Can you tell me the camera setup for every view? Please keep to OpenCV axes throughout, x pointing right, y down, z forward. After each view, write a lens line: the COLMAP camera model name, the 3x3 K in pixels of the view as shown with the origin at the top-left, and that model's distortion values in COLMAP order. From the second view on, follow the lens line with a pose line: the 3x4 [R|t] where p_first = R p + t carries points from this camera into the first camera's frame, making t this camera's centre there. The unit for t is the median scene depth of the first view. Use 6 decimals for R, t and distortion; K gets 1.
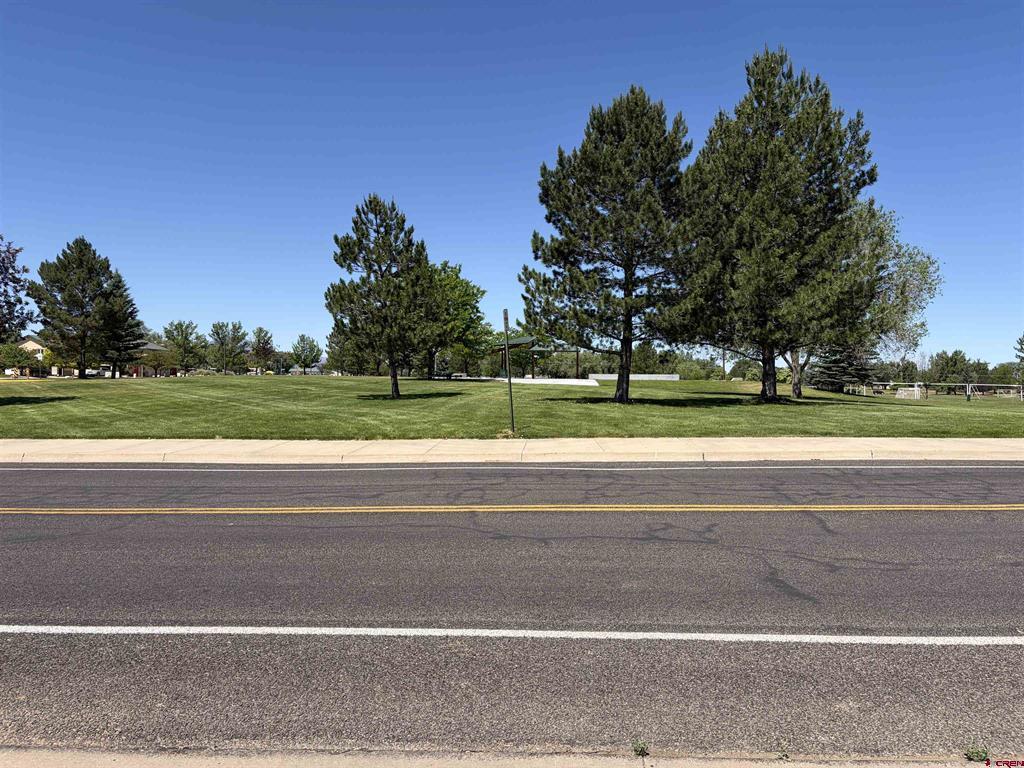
lens RADIAL K [[774.6, 0, 506.7], [0, 774.6, 387.1], [0, 0, 1]] dist [0.063616, -0.069101]
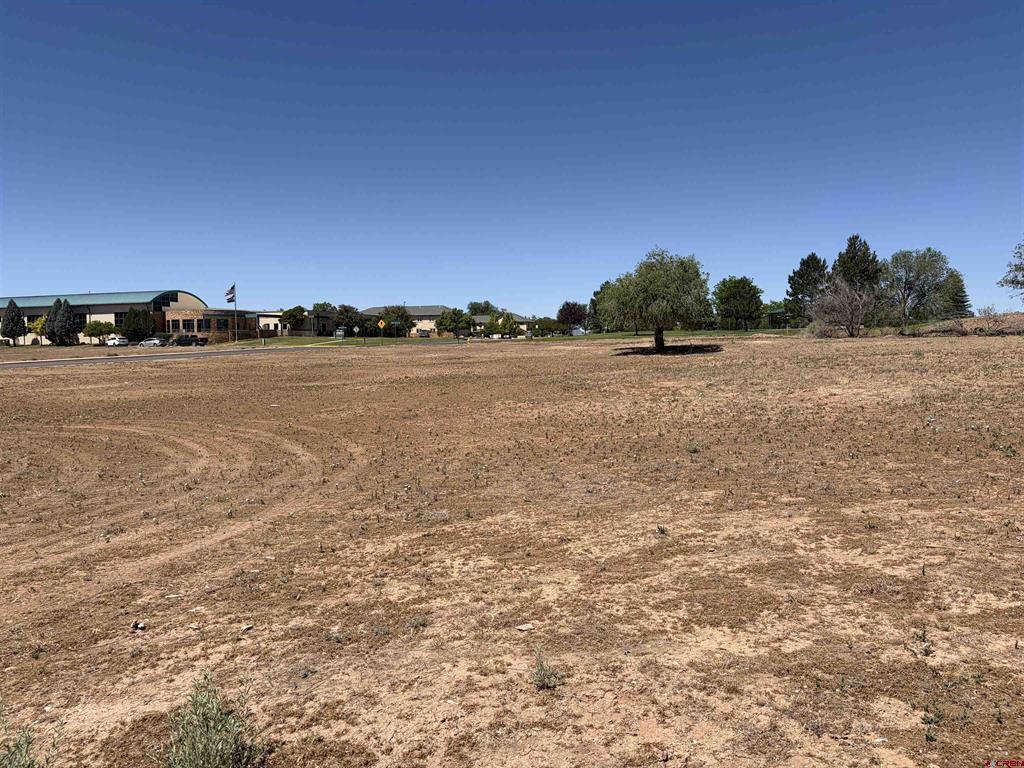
lens RADIAL K [[774.6, 0, 505.9], [0, 774.6, 388.0], [0, 0, 1]] dist [0.063616, -0.069101]
pose [[0.953525, -0.003728, -0.301290, -0.070697], [0.017607, 0.998904, 0.043361, 0.060463], [0.300798, -0.046651, 0.952546, -1.735434]]
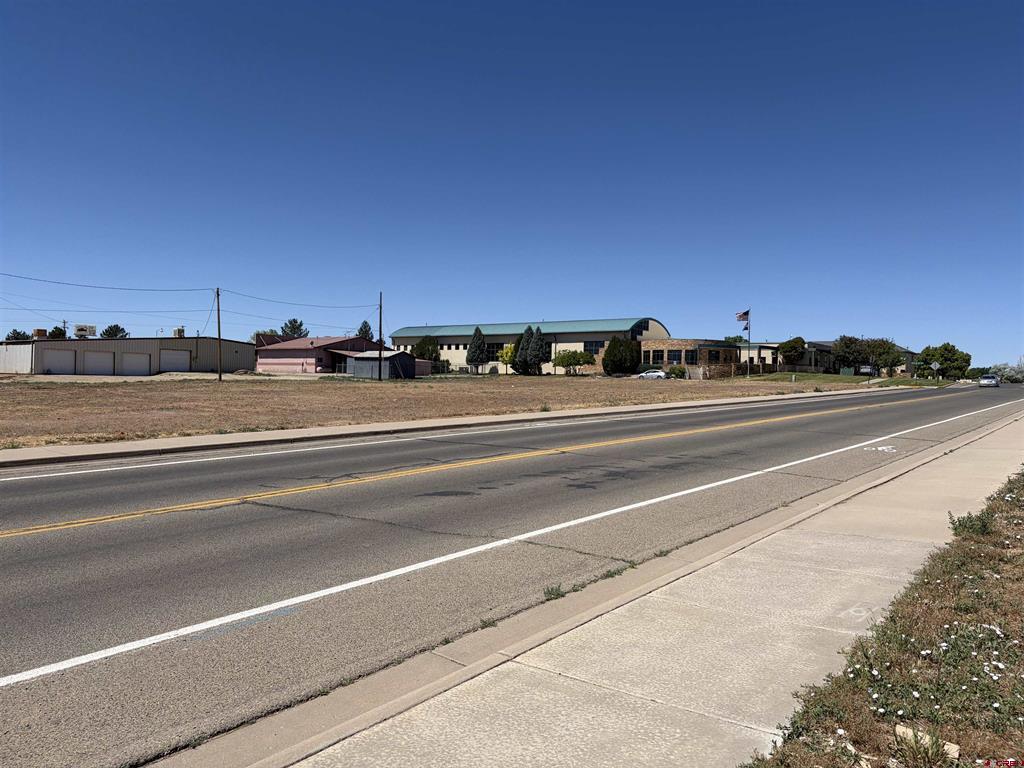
lens RADIAL K [[774.6, 0, 511.1], [0, 774.6, 382.5], [0, 0, 1]] dist [0.063616, -0.069101]
pose [[0.821015, 0.010029, -0.570819, -1.001016], [-0.020893, 0.999704, -0.012486, 0.060844], [0.570524, 0.022177, 0.820981, -1.718320]]
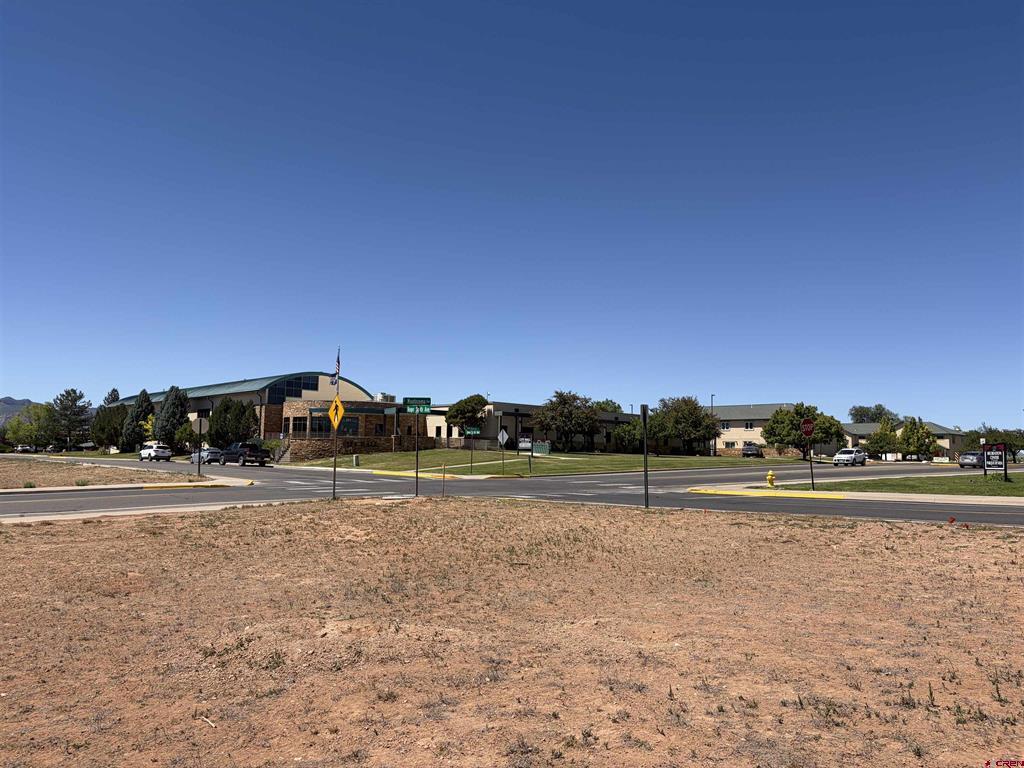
lens RADIAL K [[774.6, 0, 510.6], [0, 774.6, 381.0], [0, 0, 1]] dist [0.063616, -0.069101]
pose [[0.712989, -0.062072, -0.698423, -0.522187], [-0.019778, 0.993897, -0.108523, 0.011024], [0.700897, 0.091189, 0.707410, -0.282762]]
